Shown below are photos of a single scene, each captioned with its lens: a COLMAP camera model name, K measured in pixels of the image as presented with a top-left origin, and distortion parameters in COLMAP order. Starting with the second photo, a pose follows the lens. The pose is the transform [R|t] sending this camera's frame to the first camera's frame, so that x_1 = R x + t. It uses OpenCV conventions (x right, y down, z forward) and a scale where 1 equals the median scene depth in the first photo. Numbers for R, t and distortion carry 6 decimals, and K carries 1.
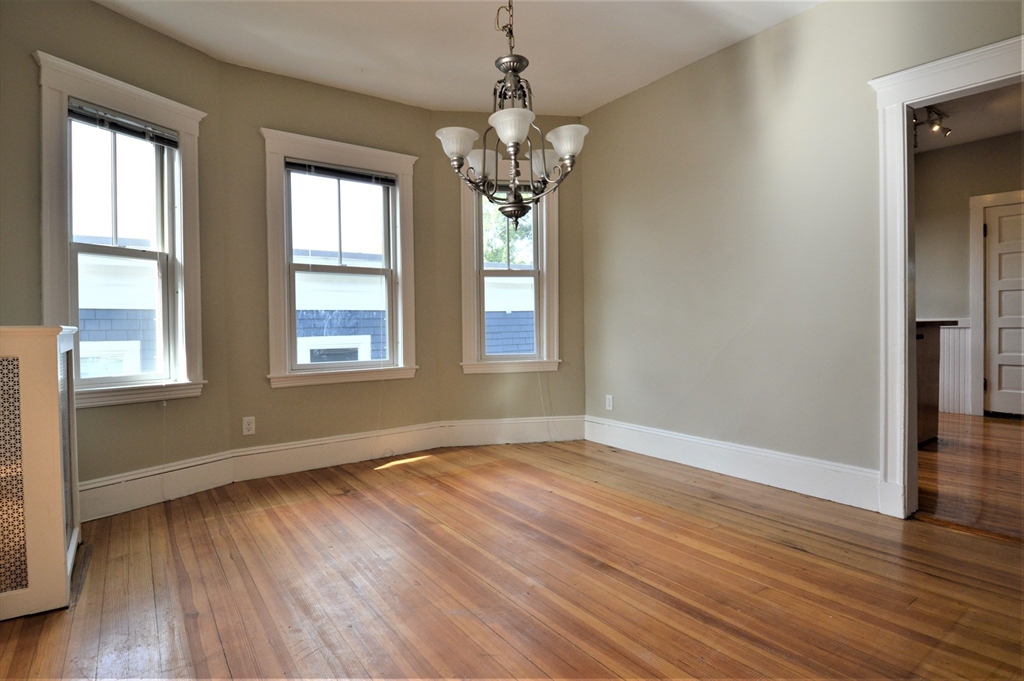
lens RADIAL K [[542.2, 0, 516.3], [0, 542.2, 334.9], [0, 0, 1]] dist [0.016671, -0.033173]
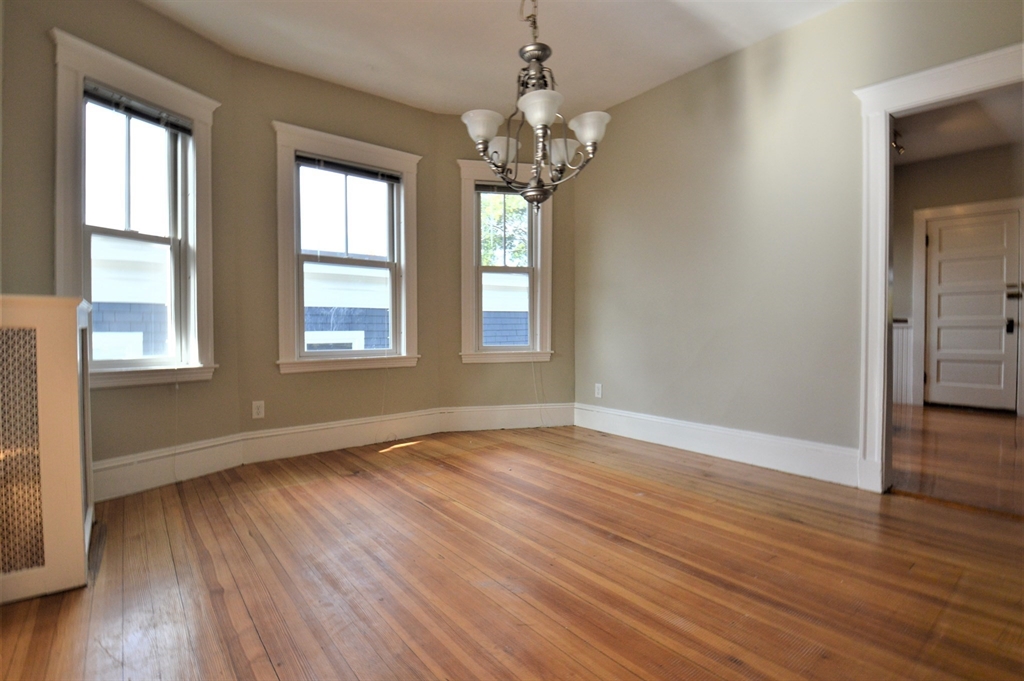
lens RADIAL K [[492.6, 0, 515.3], [0, 492.6, 340.6], [0, 0, 1]] dist [0.005867, -0.023317]
pose [[0.998545, 0.009344, 0.053107, -0.066544], [-0.009698, 0.999932, 0.006406, 0.029908], [-0.053043, -0.006912, 0.998568, 0.048991]]
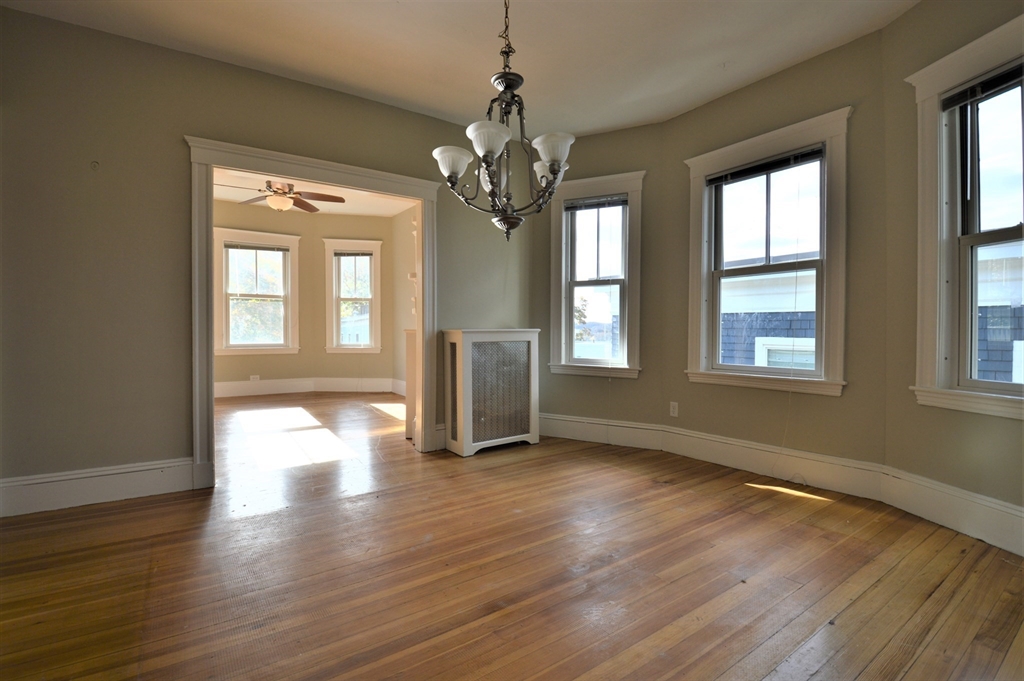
lens RADIAL K [[466.2, 0, 513.2], [0, 466.2, 335.1], [0, 0, 1]] dist [0.022350, -0.031356]
pose [[-0.003116, 0.021879, -0.999756, 0.664955], [-0.017279, 0.999610, 0.021929, -0.020870], [0.999846, 0.017343, -0.002737, 0.755098]]
